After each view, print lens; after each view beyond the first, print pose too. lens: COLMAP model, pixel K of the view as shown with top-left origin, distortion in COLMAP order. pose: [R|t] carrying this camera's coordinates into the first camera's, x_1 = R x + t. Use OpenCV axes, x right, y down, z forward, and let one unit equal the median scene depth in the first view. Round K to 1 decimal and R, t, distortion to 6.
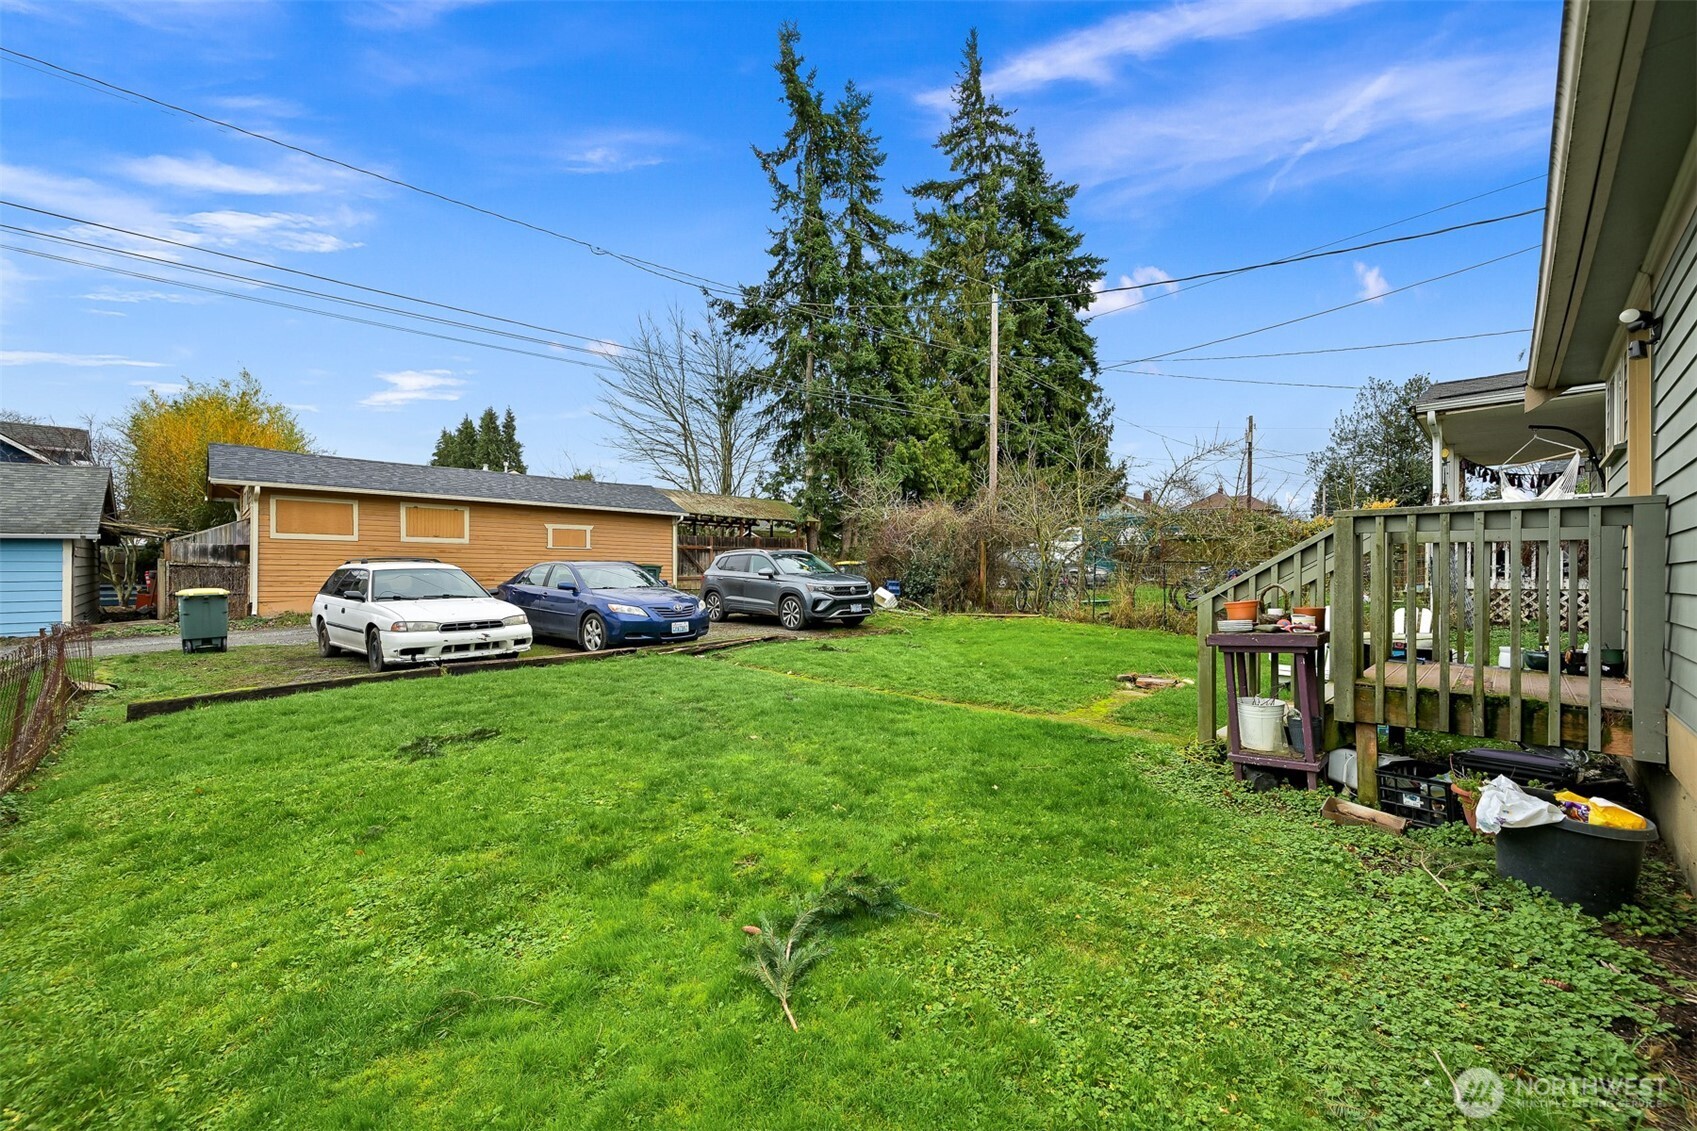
lens RADIAL K [[672.4, 0, 848.5], [0, 672.4, 565.5], [0, 0, 1]] dist [-0.000122, -0.000061]
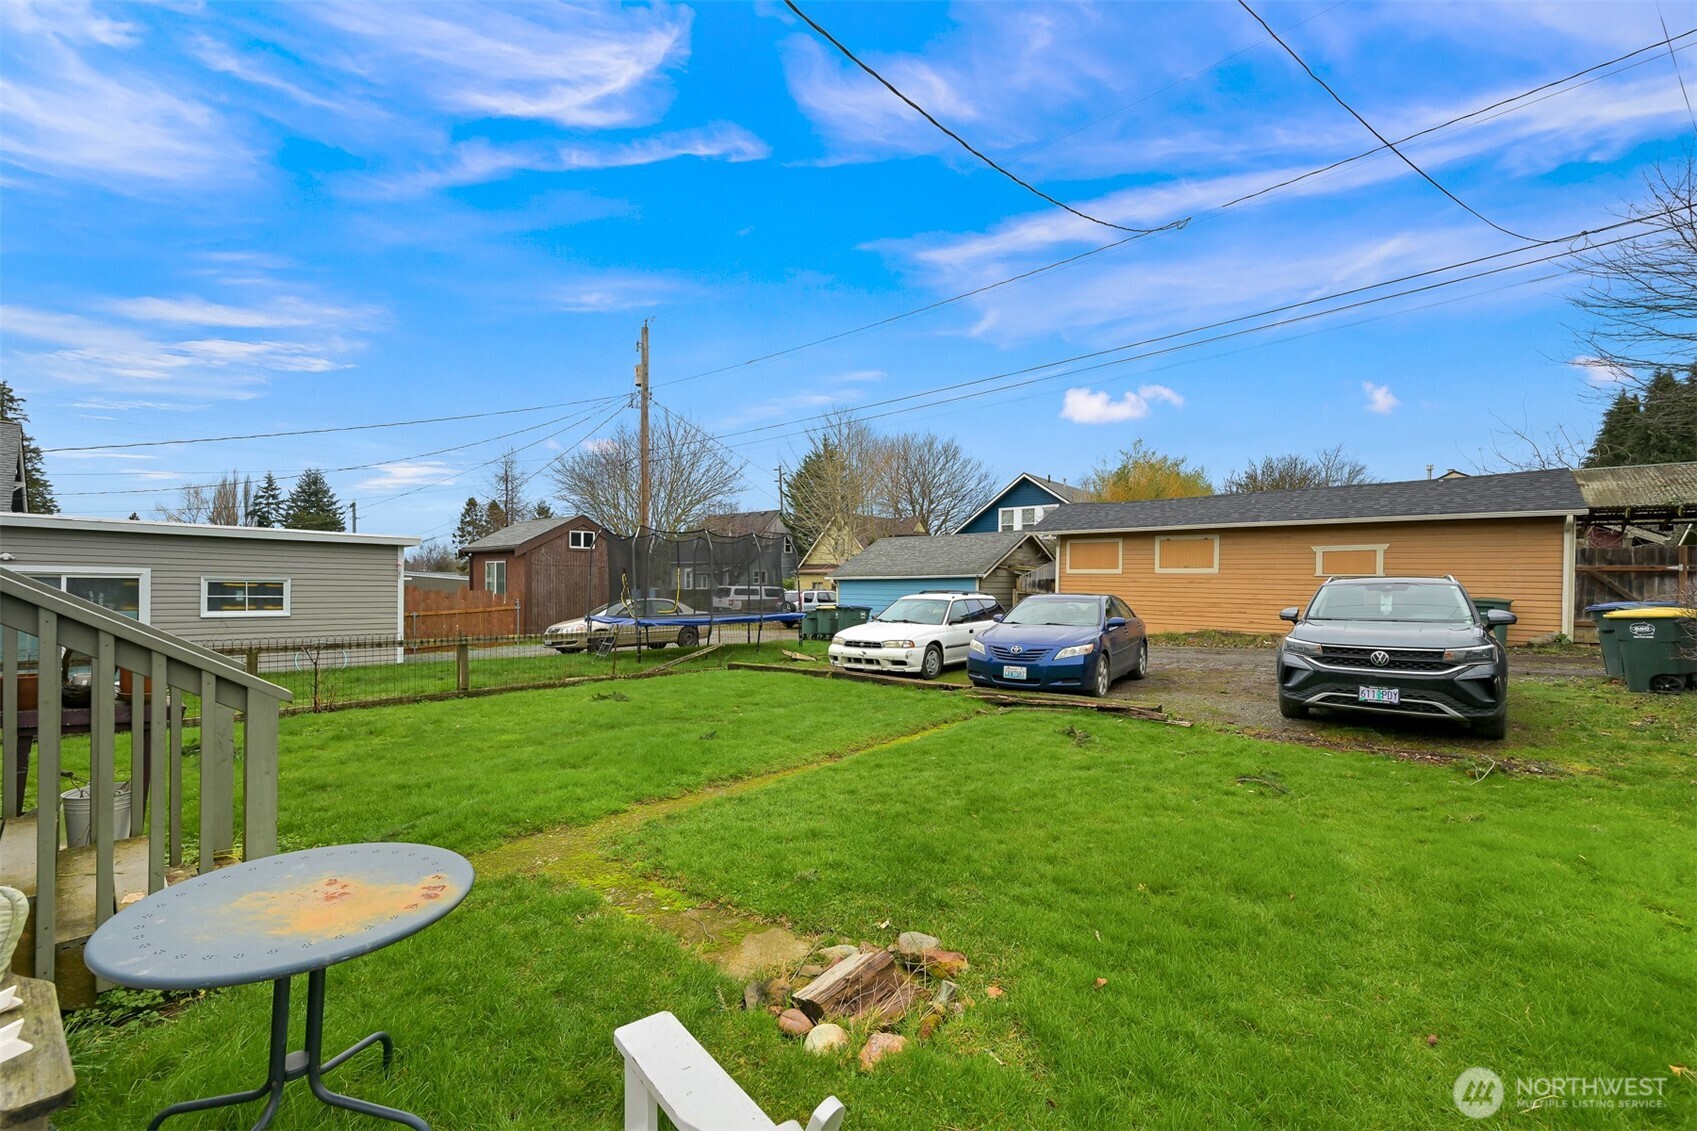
lens RADIAL K [[672.4, 0, 848.5], [0, 672.4, 565.5], [0, 0, 1]] dist [-0.000122, -0.000061]
pose [[0.079134, -0.033412, -0.996304, 0.572987], [-0.008837, 0.999375, -0.034216, -0.011878], [0.996825, 0.011512, 0.078790, 0.712901]]
